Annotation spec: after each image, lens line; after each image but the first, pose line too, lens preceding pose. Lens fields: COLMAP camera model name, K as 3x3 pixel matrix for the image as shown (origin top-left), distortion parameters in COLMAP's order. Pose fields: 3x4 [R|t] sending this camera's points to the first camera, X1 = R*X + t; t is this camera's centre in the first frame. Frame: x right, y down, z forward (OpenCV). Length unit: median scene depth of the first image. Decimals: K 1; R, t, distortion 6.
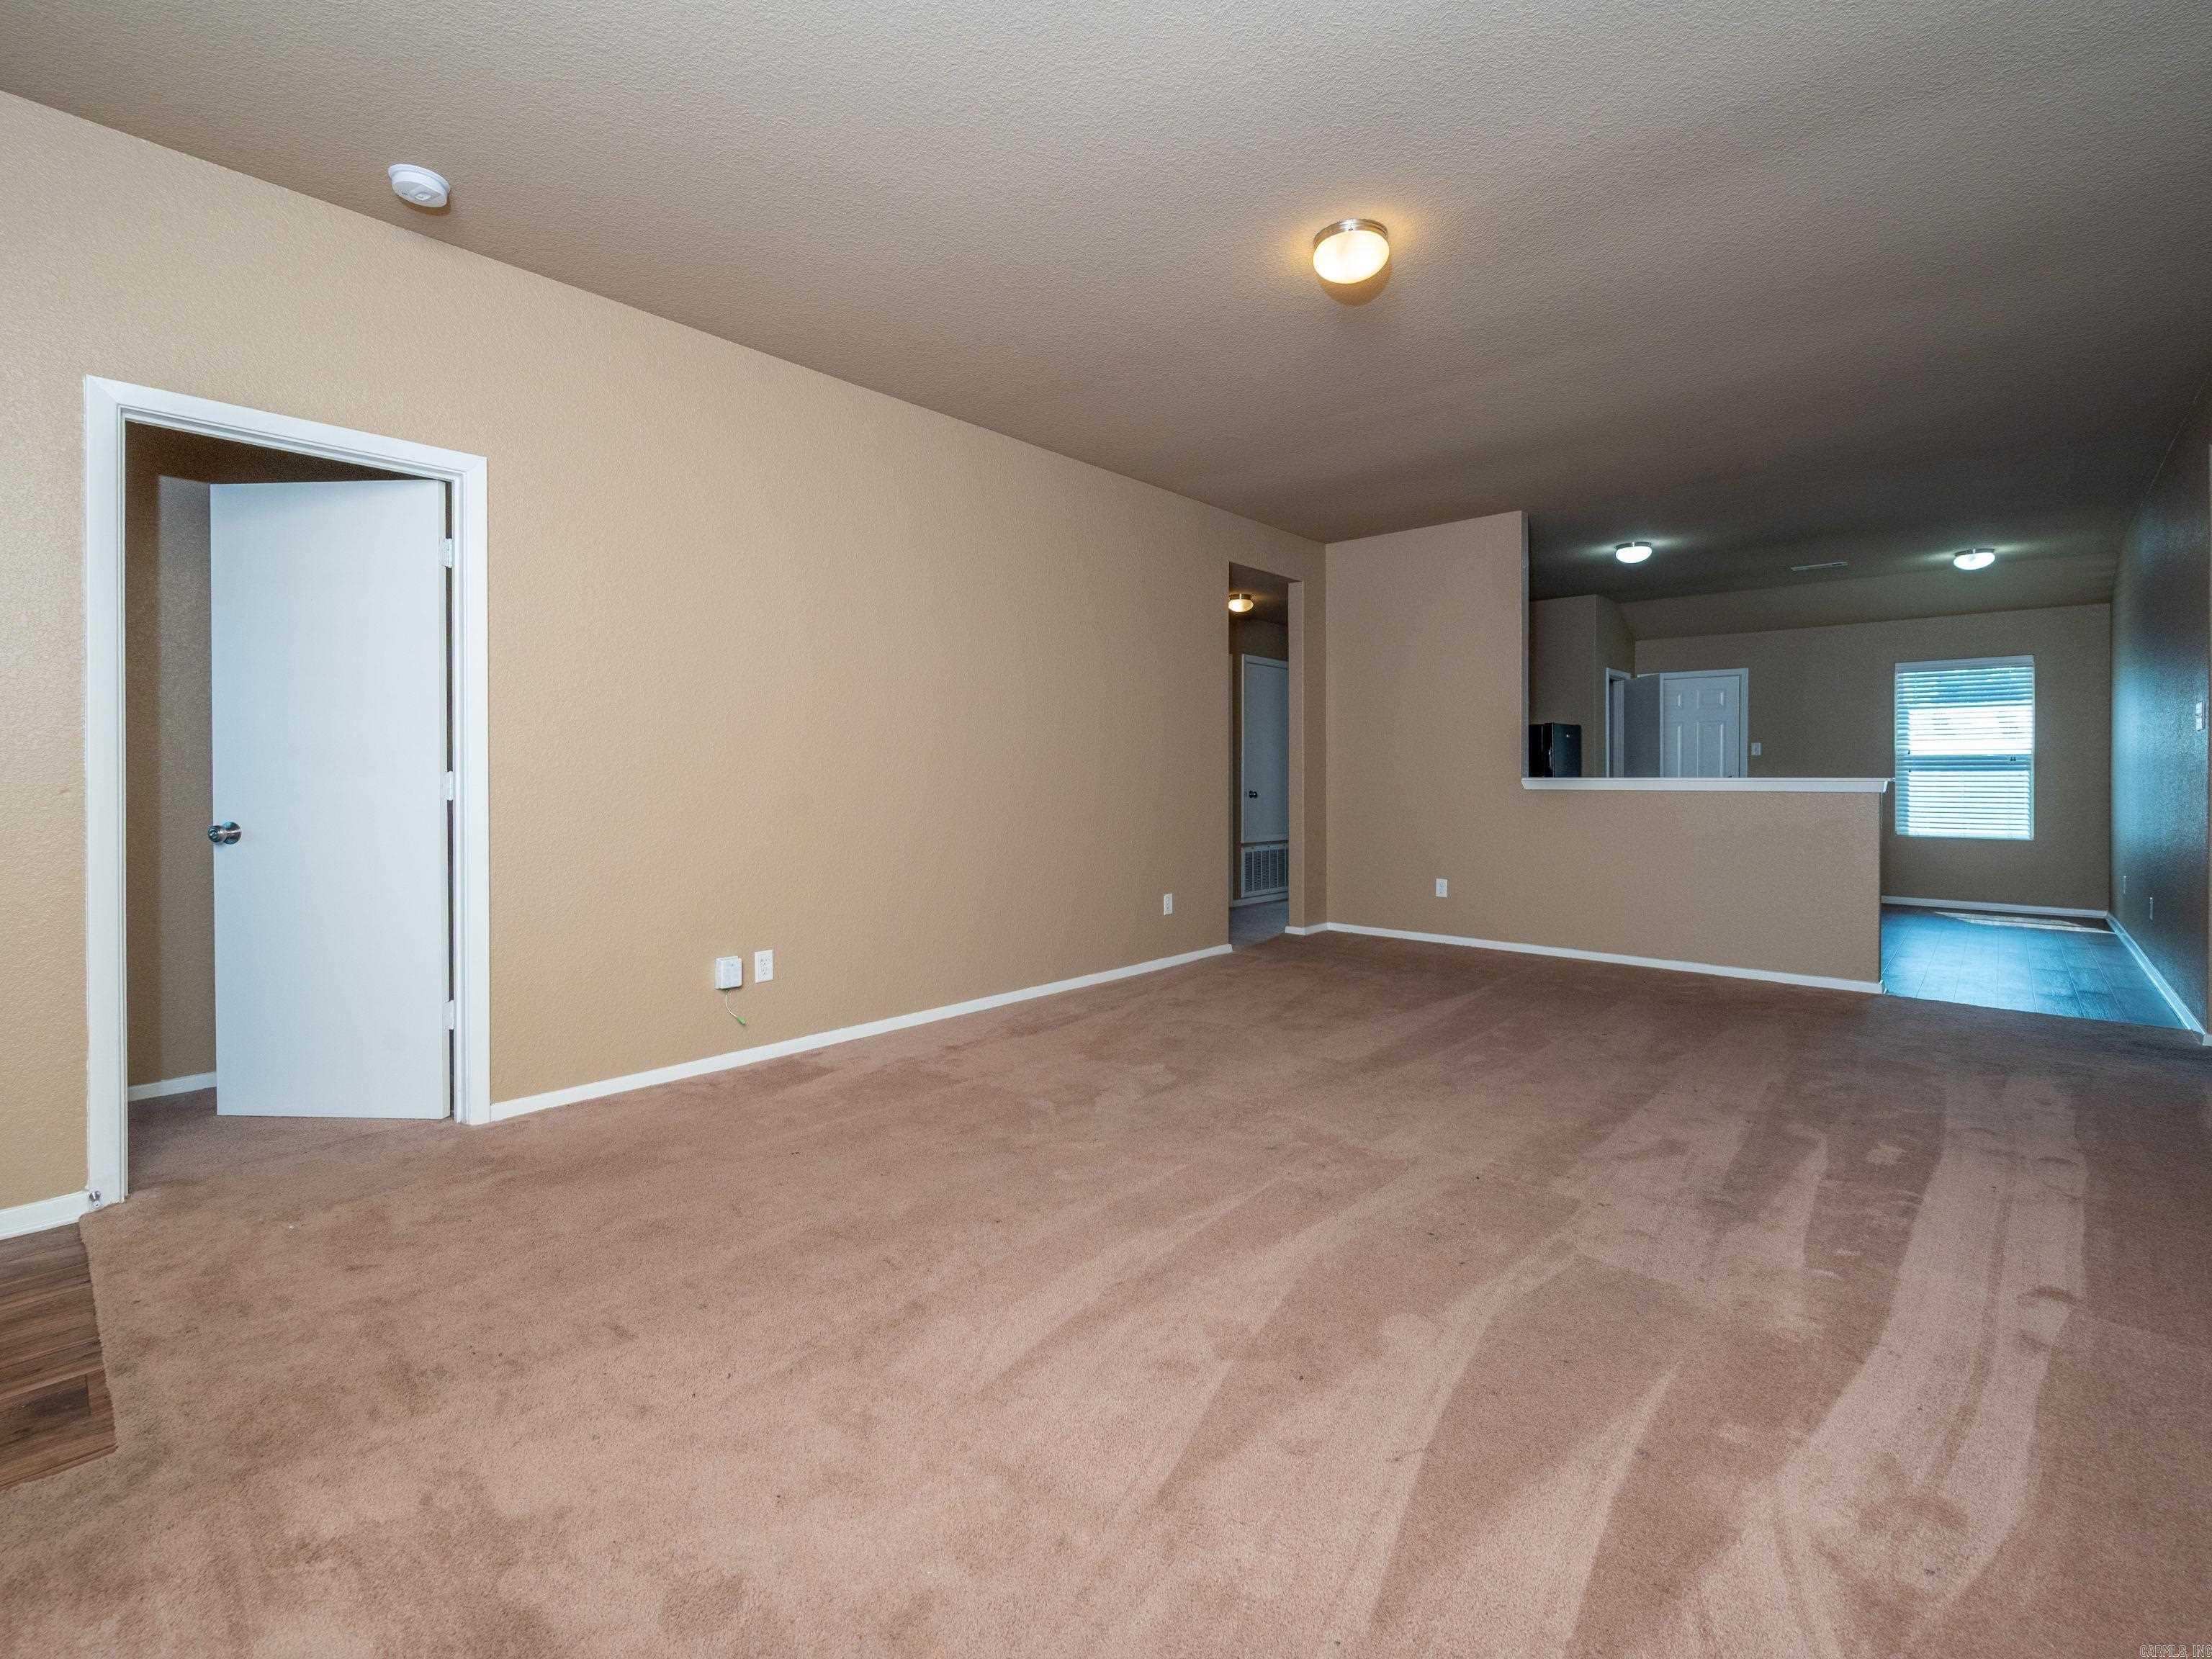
lens RADIAL K [[993.8, 0, 1102.0], [0, 993.8, 779.1], [0, 0, 1]] dist [0.000108, -0.000195]
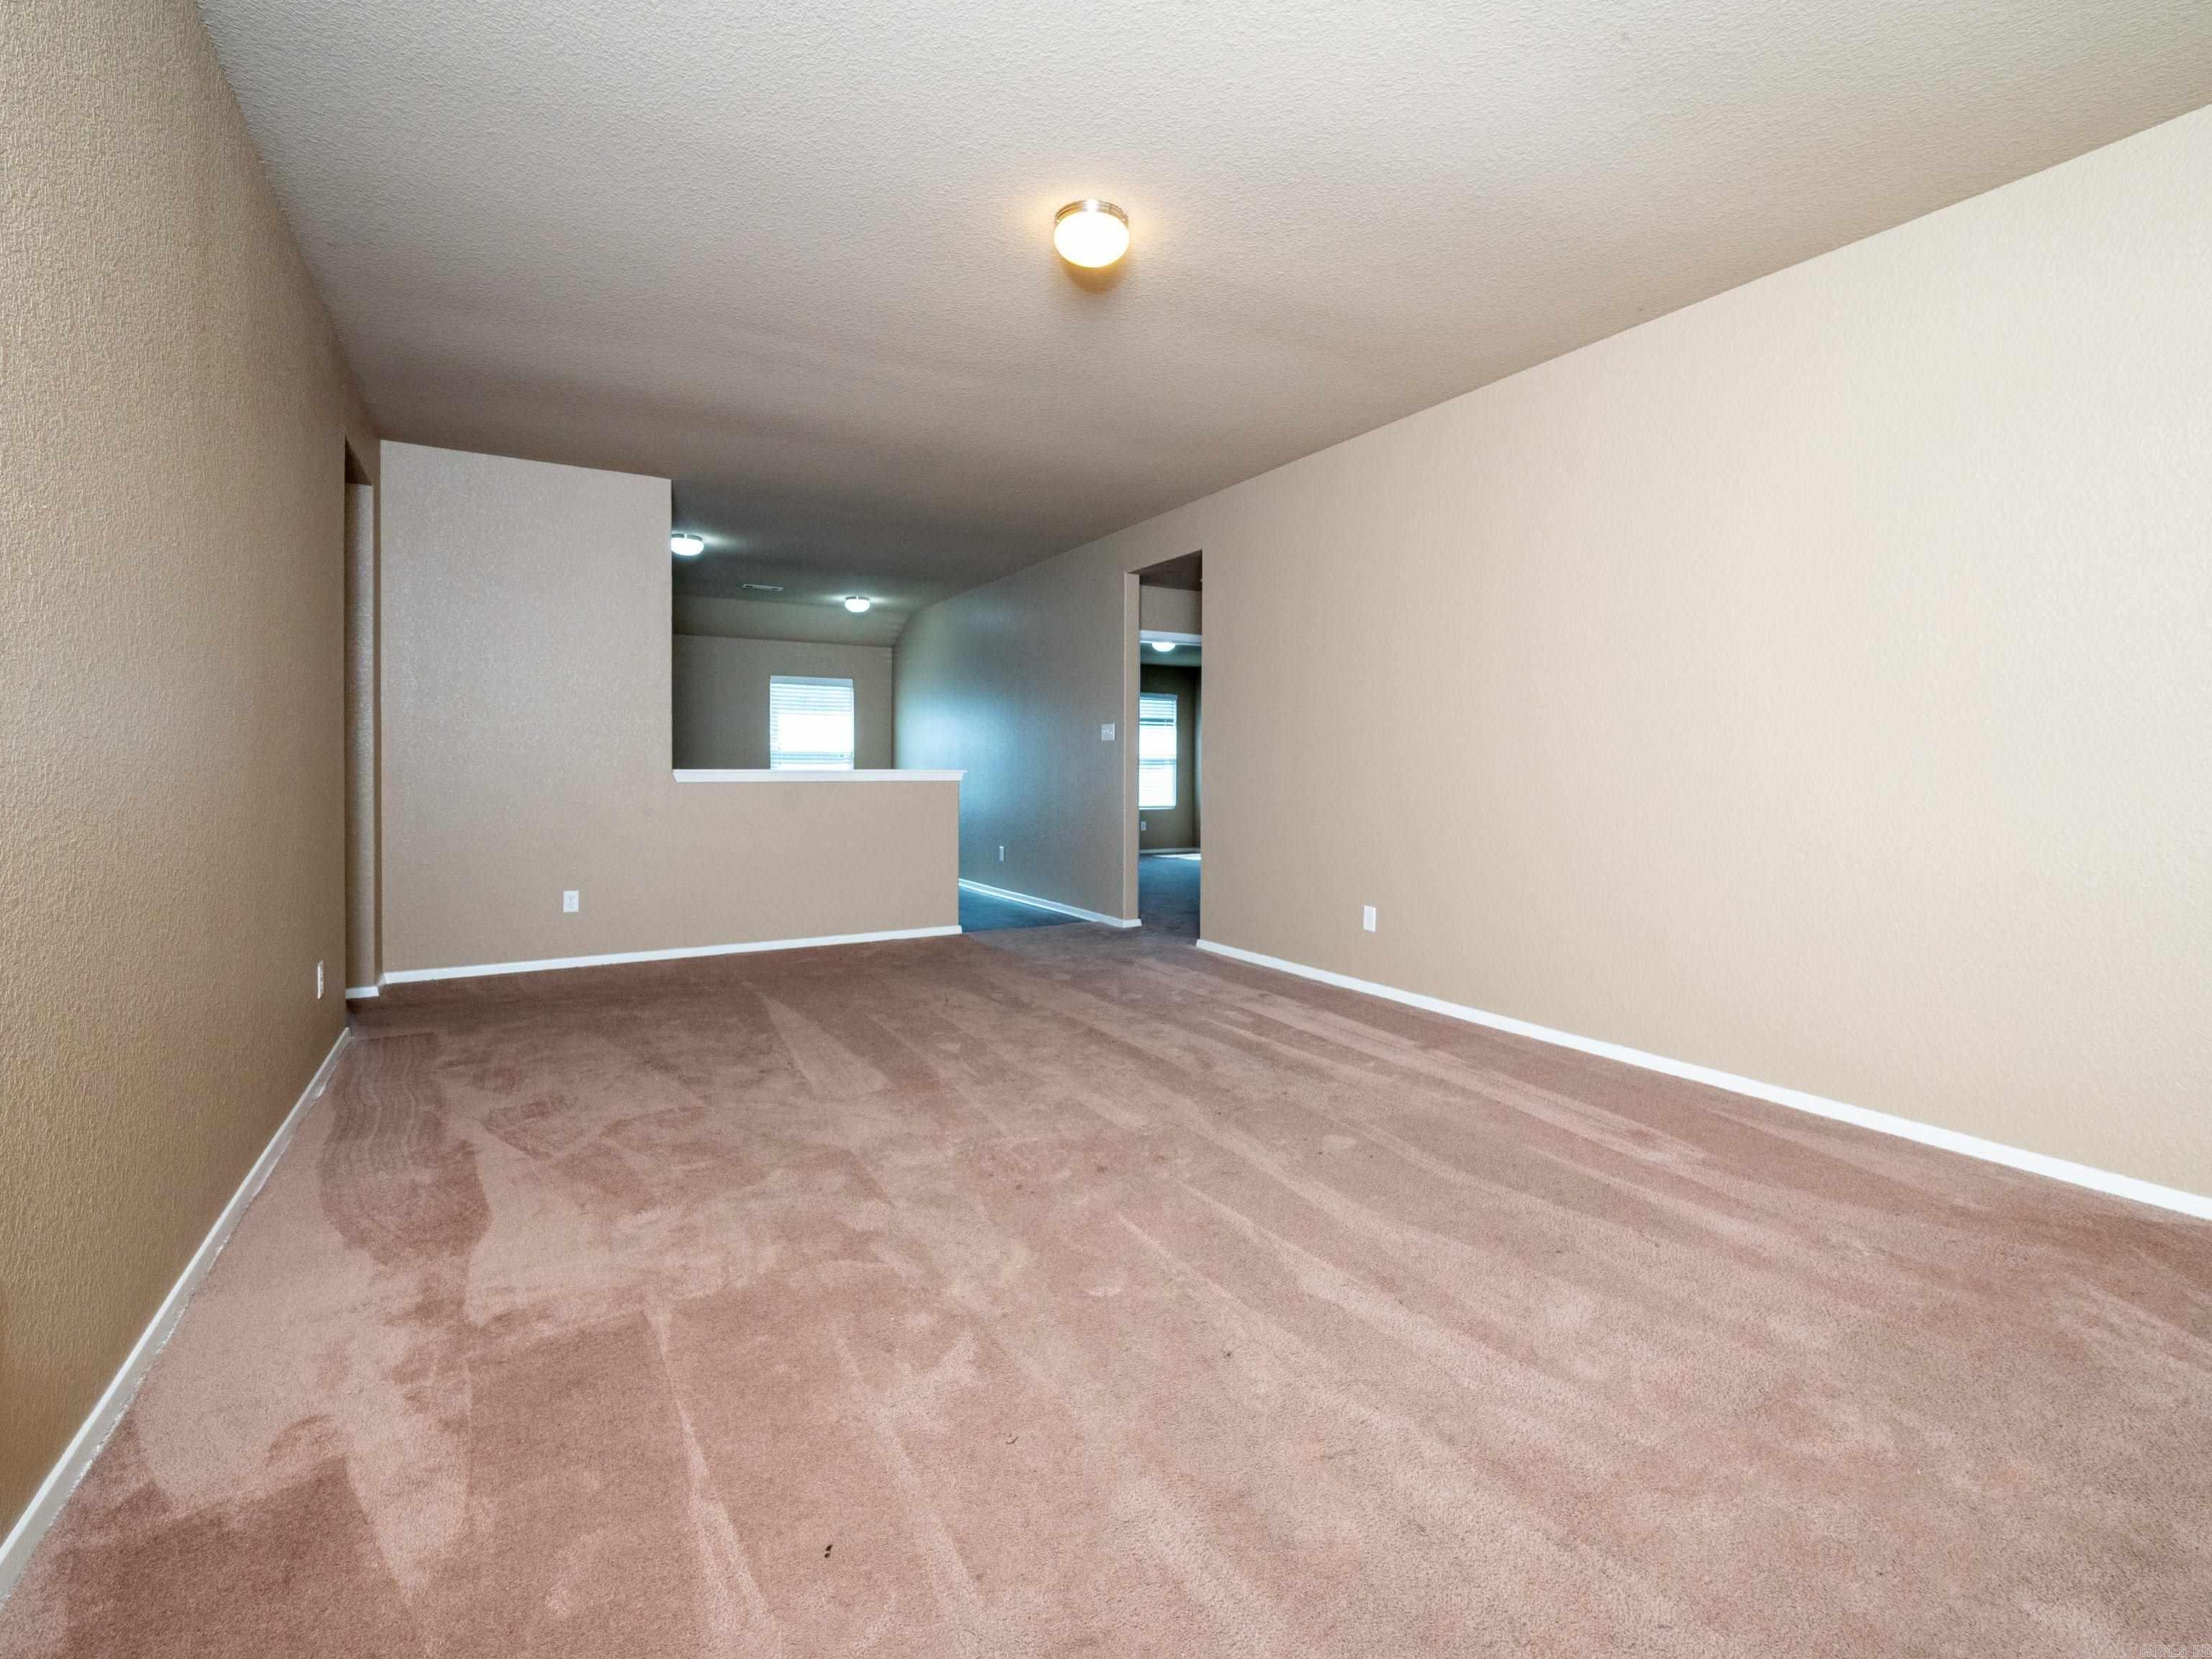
lens RADIAL K [[993.8, 0, 1102.0], [0, 993.8, 779.1], [0, 0, 1]] dist [0.000108, -0.000195]
pose [[0.307046, -0.010135, 0.951641, -0.615760], [0.001092, 0.999946, 0.010297, -0.003564], [-0.951694, -0.002122, 0.307041, 0.616428]]
